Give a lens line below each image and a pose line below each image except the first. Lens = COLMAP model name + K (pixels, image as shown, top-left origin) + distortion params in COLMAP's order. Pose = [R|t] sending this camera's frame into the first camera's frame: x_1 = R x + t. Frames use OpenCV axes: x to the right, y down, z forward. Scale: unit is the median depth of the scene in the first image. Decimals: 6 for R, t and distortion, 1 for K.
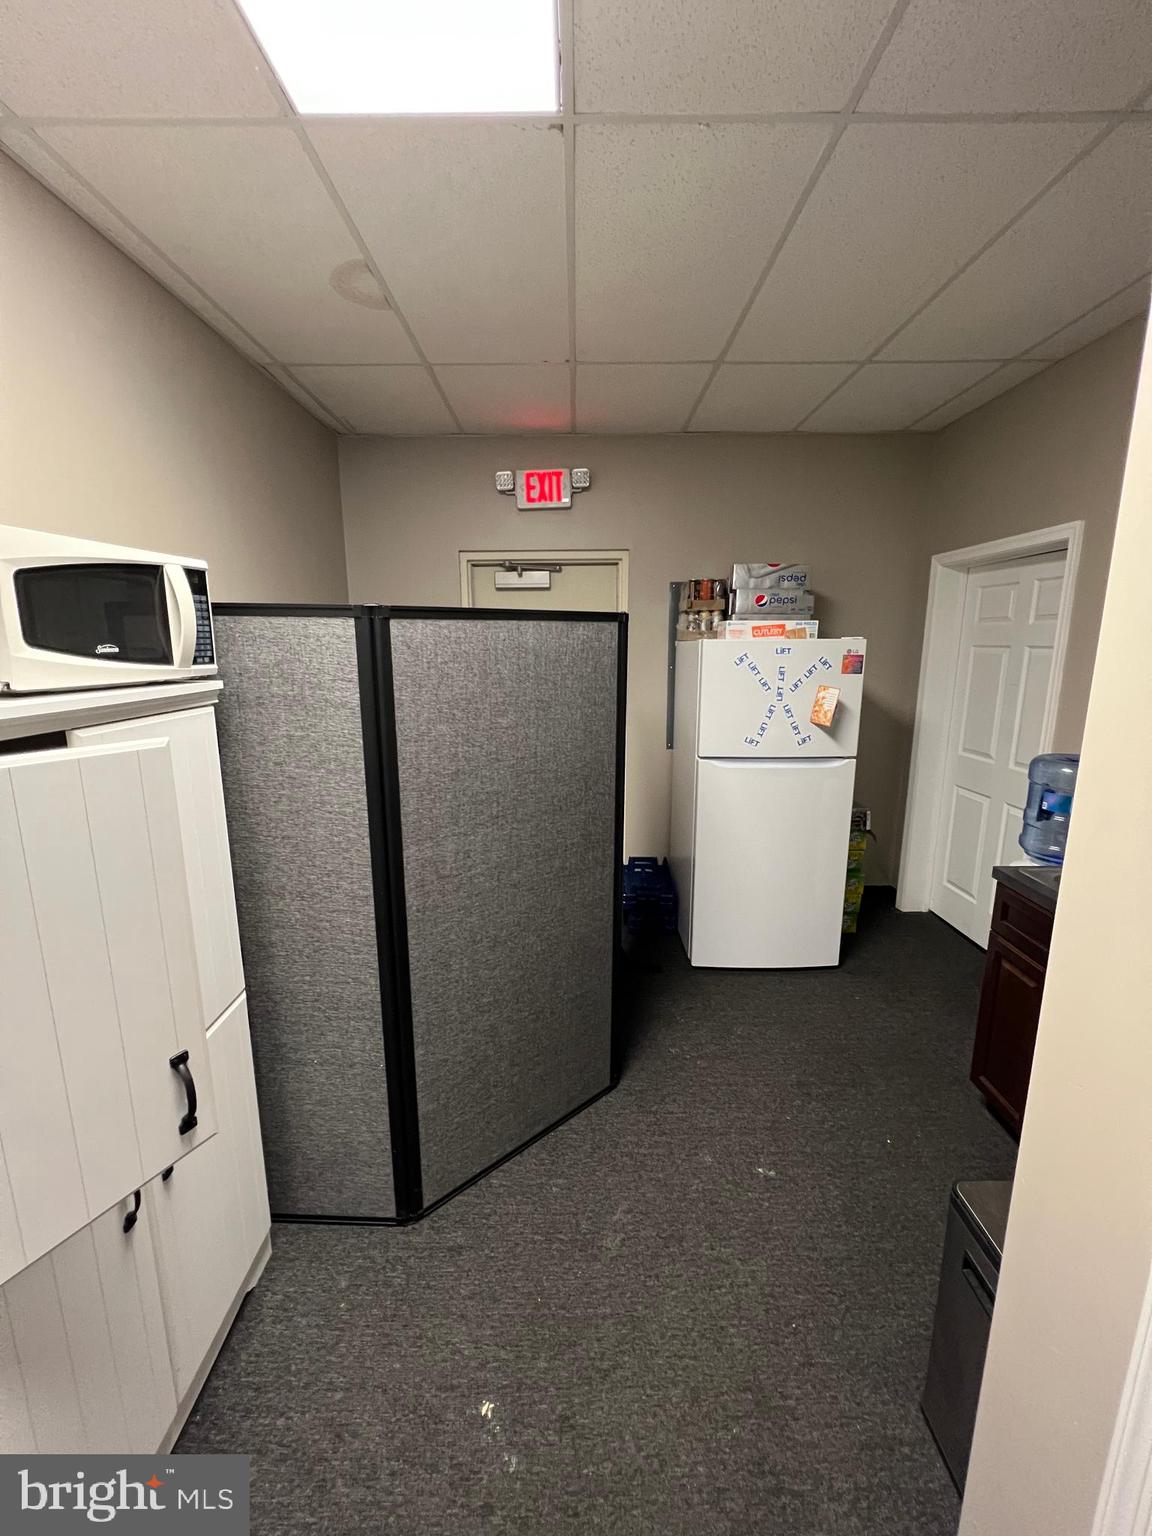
lens RADIAL K [[610.2, 0, 576.0], [0, 610.2, 768.0], [0, 0, 1]] dist [-0.007739, 0.000099]
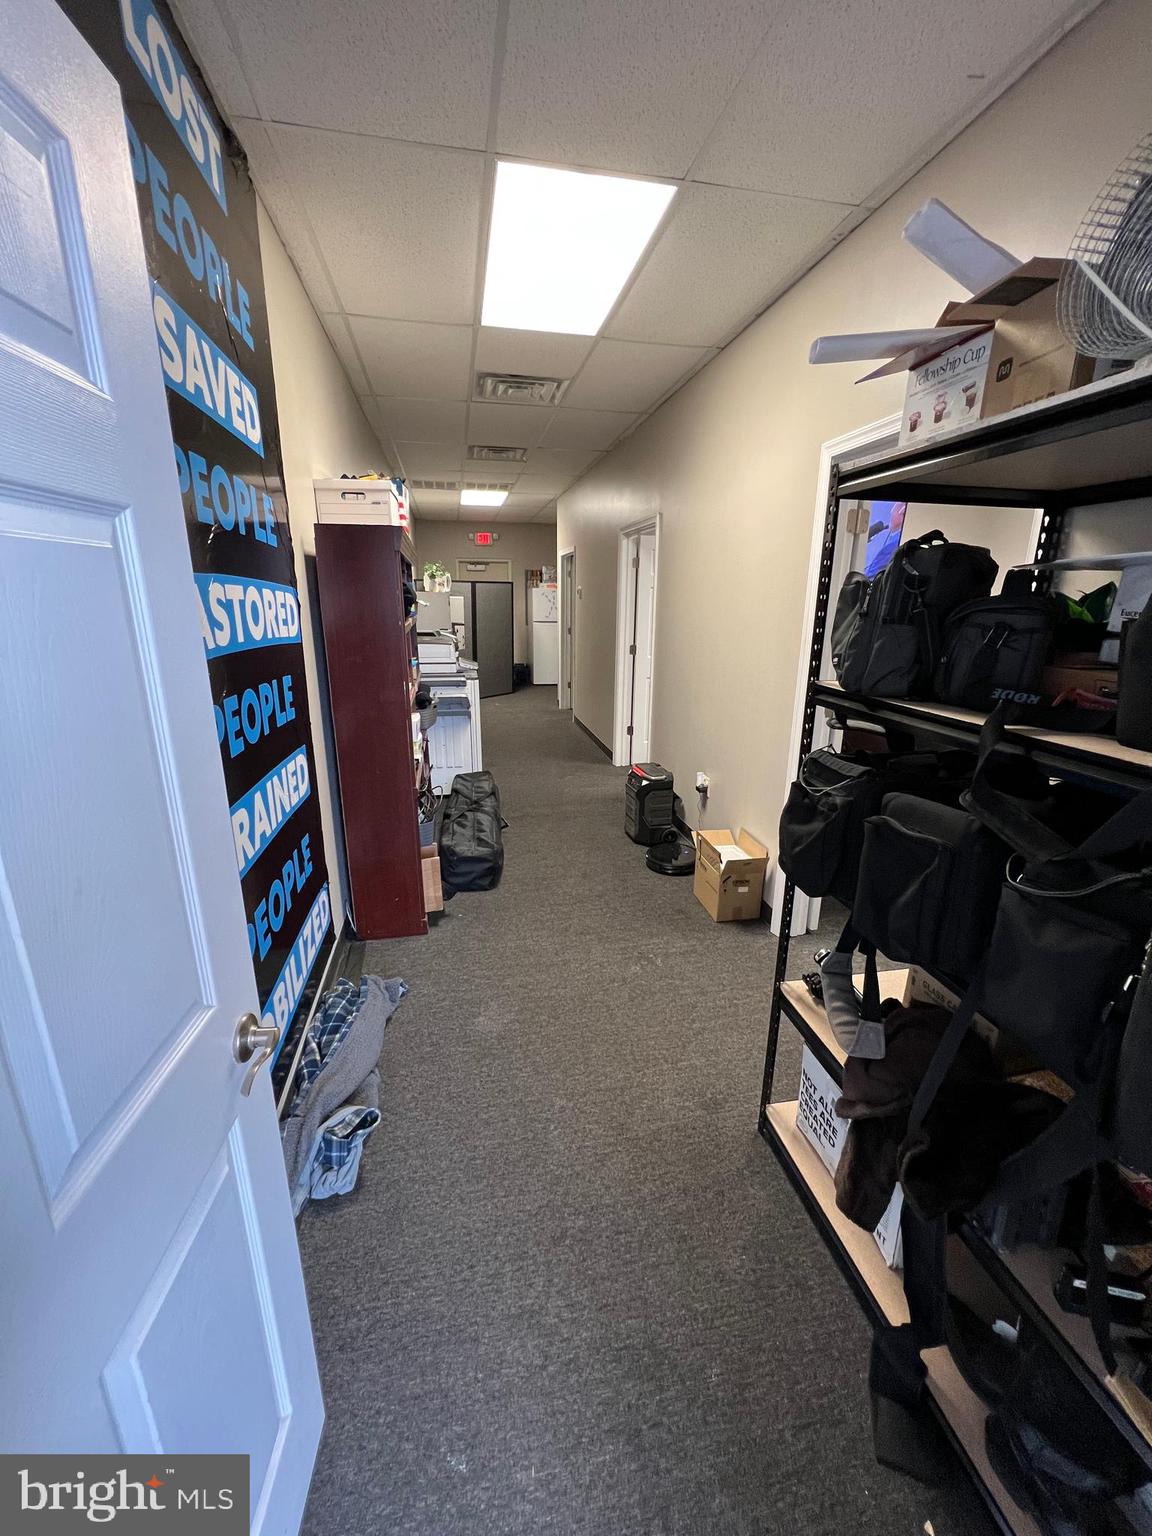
lens RADIAL K [[610.2, 0, 576.0], [0, 610.2, 768.0], [0, 0, 1]] dist [-0.007739, 0.000099]
pose [[0.983094, -0.039365, 0.178820, -0.201489], [0.027002, 0.997107, 0.071052, 0.530580], [-0.181100, -0.065022, 0.981313, -2.344476]]
